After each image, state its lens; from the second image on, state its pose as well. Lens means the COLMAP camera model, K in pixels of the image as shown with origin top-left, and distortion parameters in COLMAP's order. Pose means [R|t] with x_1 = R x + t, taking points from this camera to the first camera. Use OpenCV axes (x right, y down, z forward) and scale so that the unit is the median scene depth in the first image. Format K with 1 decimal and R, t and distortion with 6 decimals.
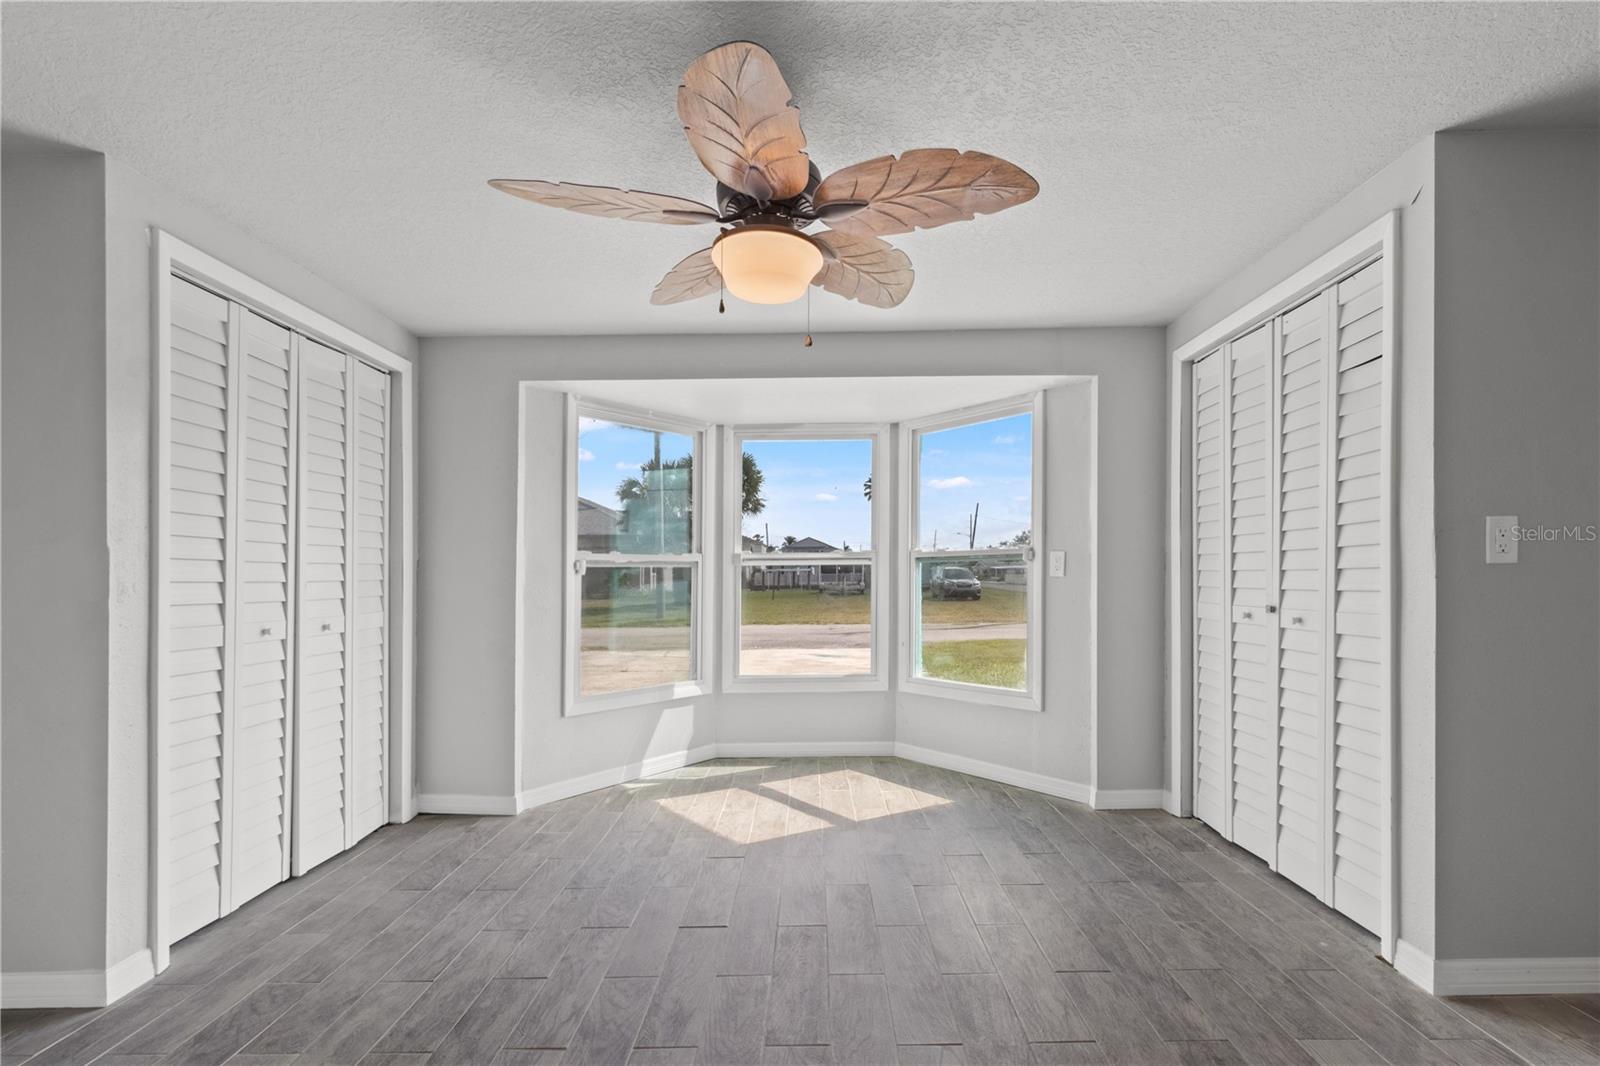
lens RADIAL K [[765.3, 0, 810.2], [0, 765.3, 549.0], [0, 0, 1]] dist [0.002812, 0.000939]
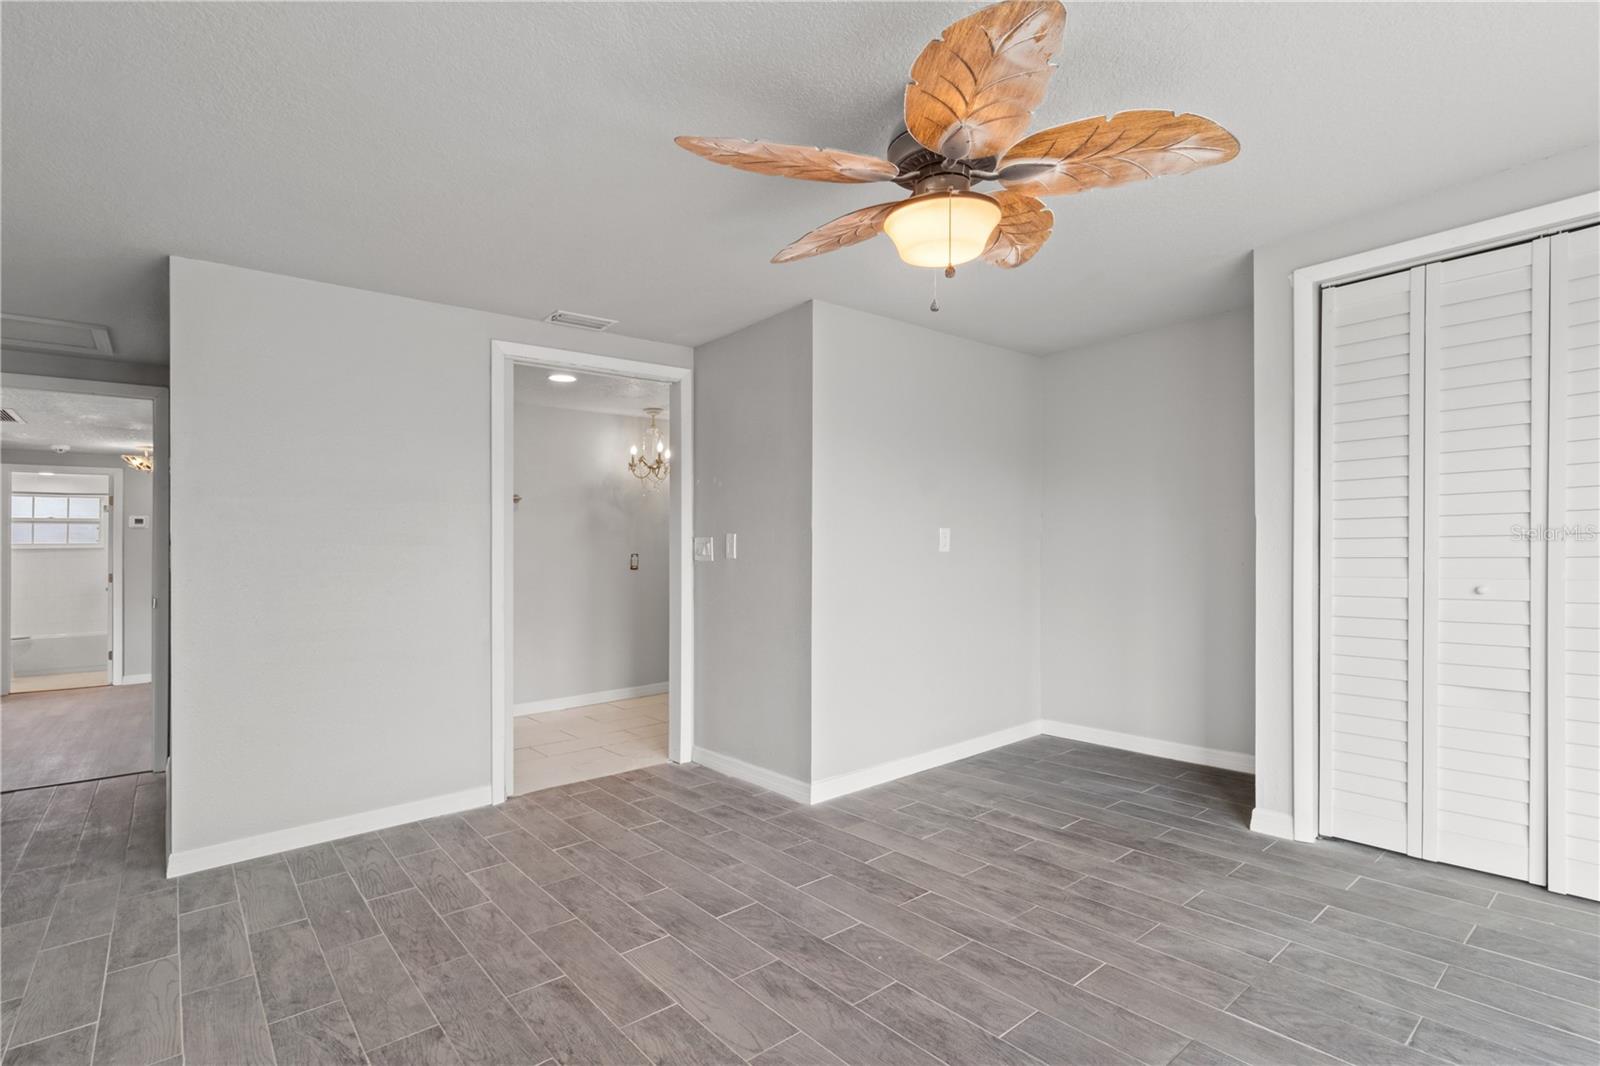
lens RADIAL K [[765.3, 0, 810.2], [0, 765.3, 549.0], [0, 0, 1]] dist [0.002812, 0.000939]
pose [[-0.762653, 0.029849, -0.646119, 0.640439], [0.059465, 0.997940, -0.024087, 0.047805], [0.644069, -0.056791, -0.762856, 1.588639]]
